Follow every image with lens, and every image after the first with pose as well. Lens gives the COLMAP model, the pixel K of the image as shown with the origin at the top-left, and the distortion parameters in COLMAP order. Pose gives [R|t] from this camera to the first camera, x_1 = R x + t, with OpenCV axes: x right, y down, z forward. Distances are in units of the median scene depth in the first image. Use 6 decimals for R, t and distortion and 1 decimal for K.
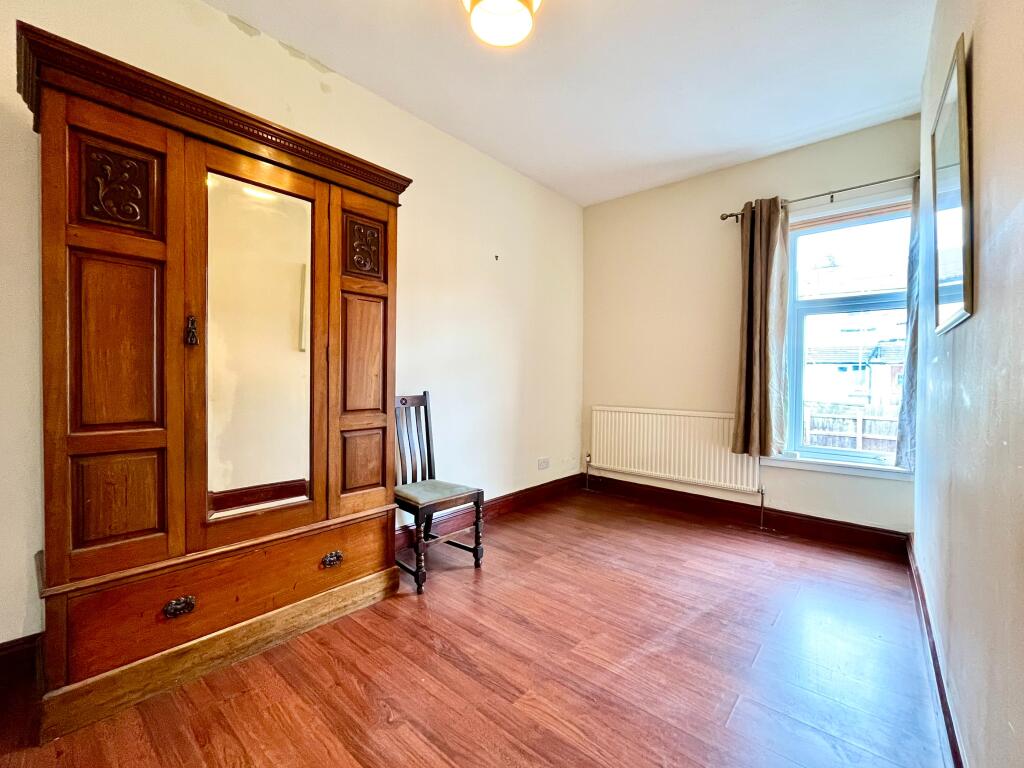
lens RADIAL K [[416.9, 0, 509.0], [0, 416.9, 385.2], [0, 0, 1]] dist [-0.002989, -0.000148]
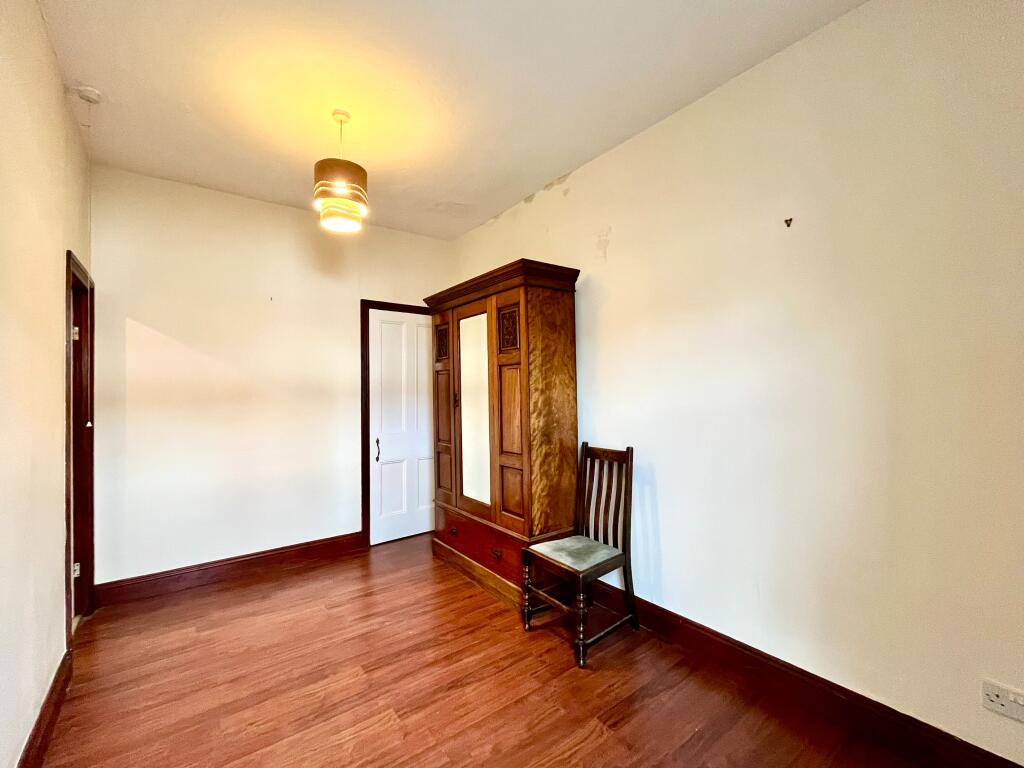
lens RADIAL K [[416.9, 0, 509.0], [0, 416.9, 385.2], [0, 0, 1]] dist [-0.002989, -0.000148]
pose [[-0.163004, -0.013384, -0.986535, 0.972110], [-0.006231, 0.999902, -0.012535, -0.140476], [0.986606, 0.004104, -0.163071, 1.240357]]
